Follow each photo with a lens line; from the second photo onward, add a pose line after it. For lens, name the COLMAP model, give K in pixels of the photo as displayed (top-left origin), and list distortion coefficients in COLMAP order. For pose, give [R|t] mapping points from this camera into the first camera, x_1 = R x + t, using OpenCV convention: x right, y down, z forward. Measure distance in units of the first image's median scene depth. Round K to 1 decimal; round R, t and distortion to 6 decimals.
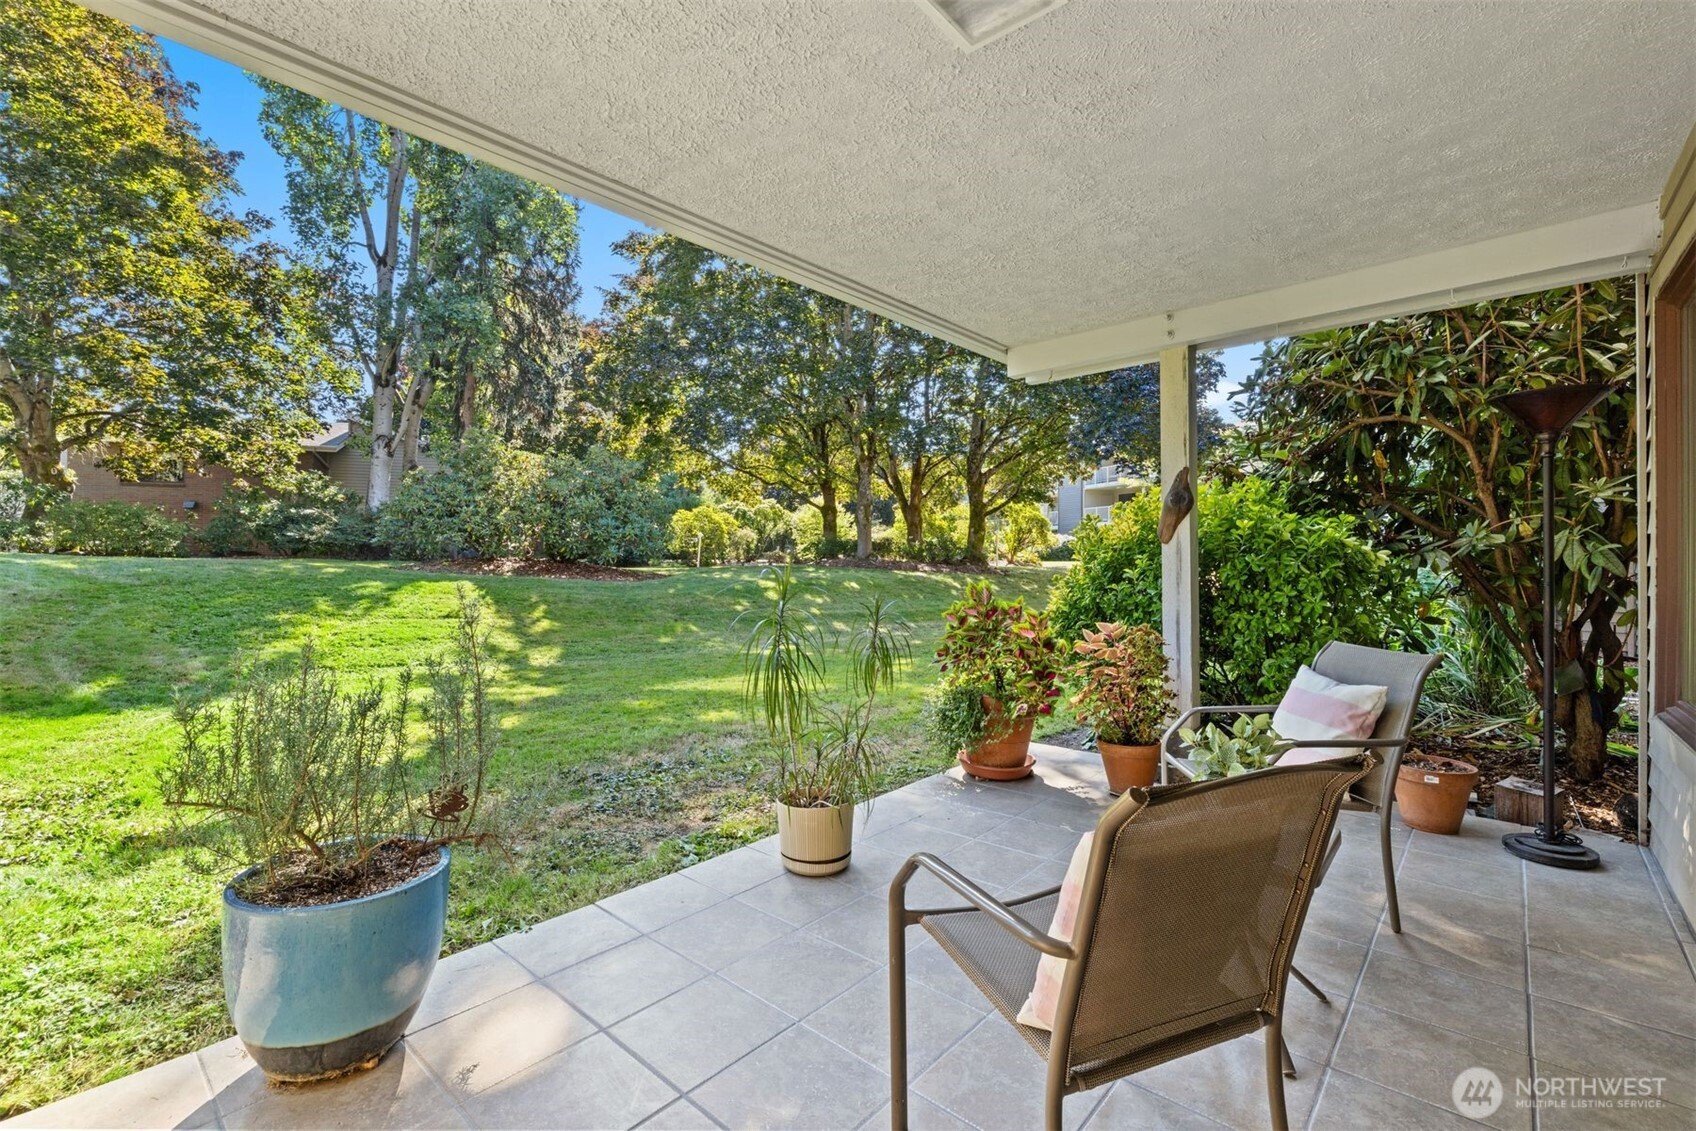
lens RADIAL K [[742.9, 0, 845.7], [0, 742.9, 564.3], [0, 0, 1]] dist [0.000977, 0.000375]
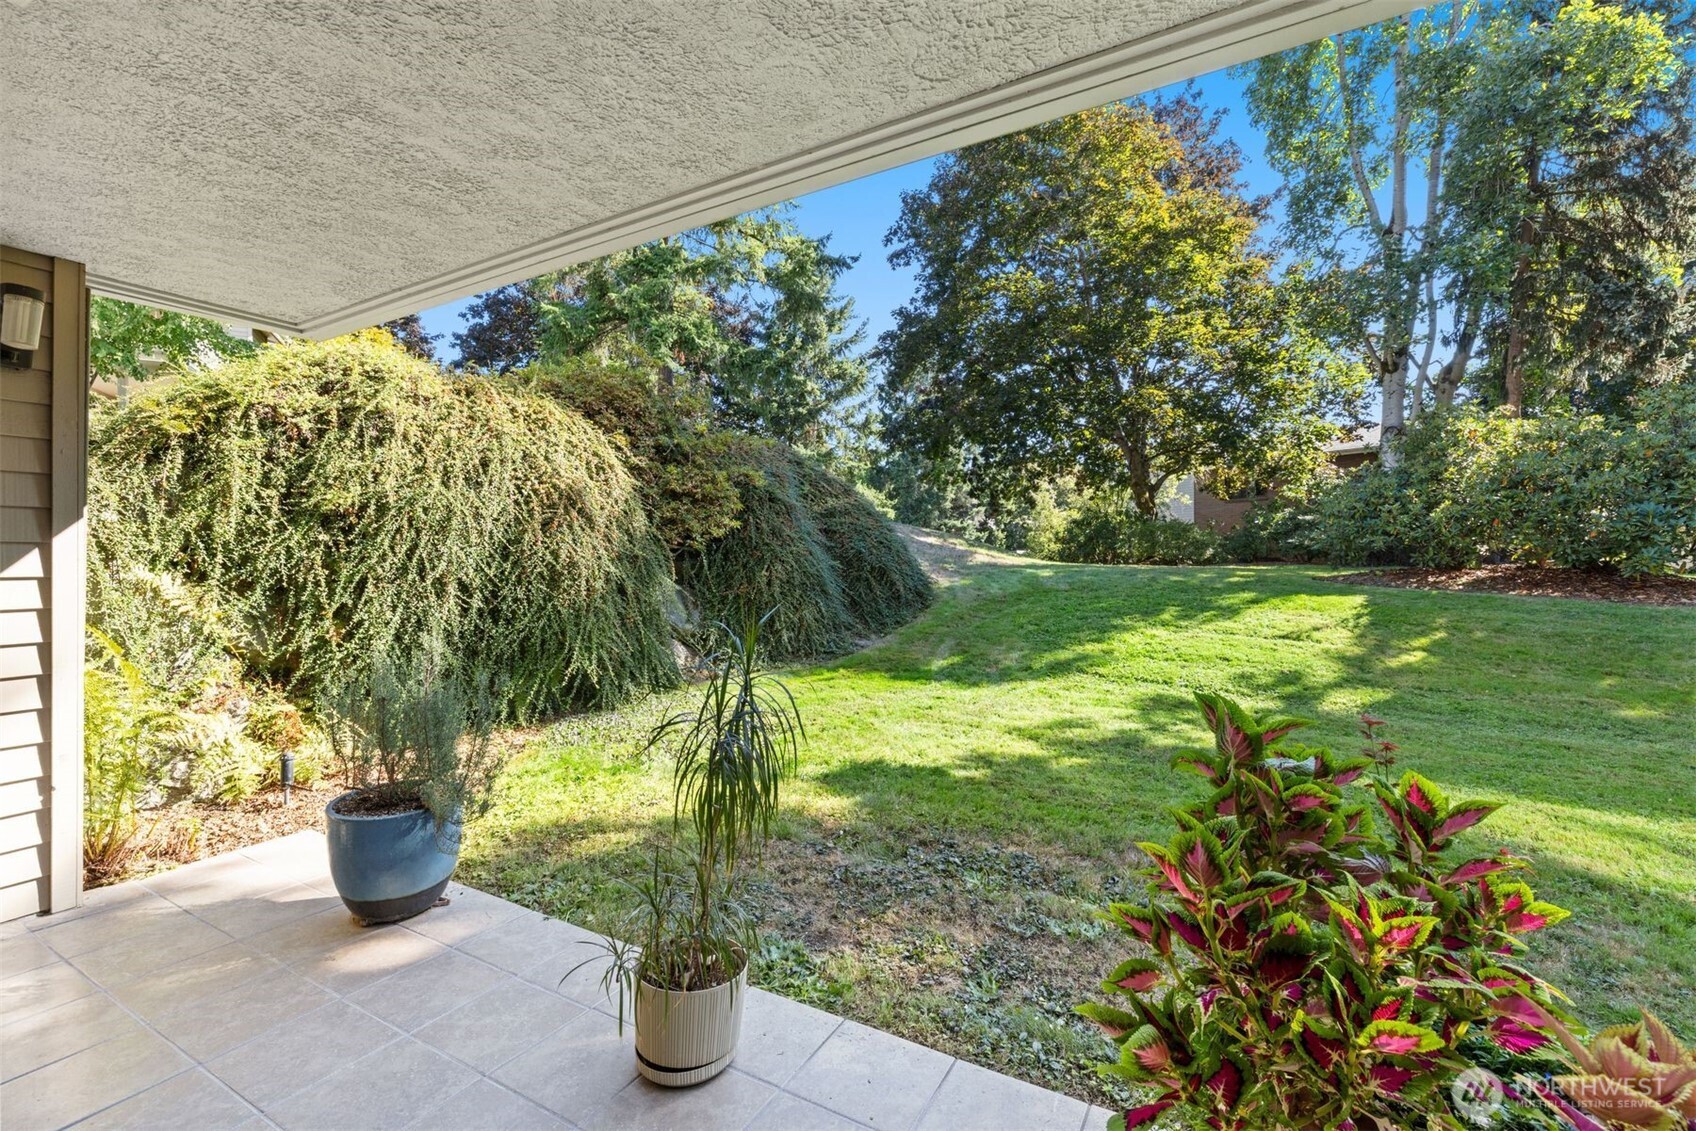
lens RADIAL K [[742.9, 0, 845.6], [0, 742.9, 564.2], [0, 0, 1]] dist [0.000977, 0.000375]
pose [[0.200690, 0.002072, -0.979653, 0.132102], [-0.001993, 0.999997, 0.001707, -0.009265], [0.979653, 0.001610, 0.200694, 0.192648]]
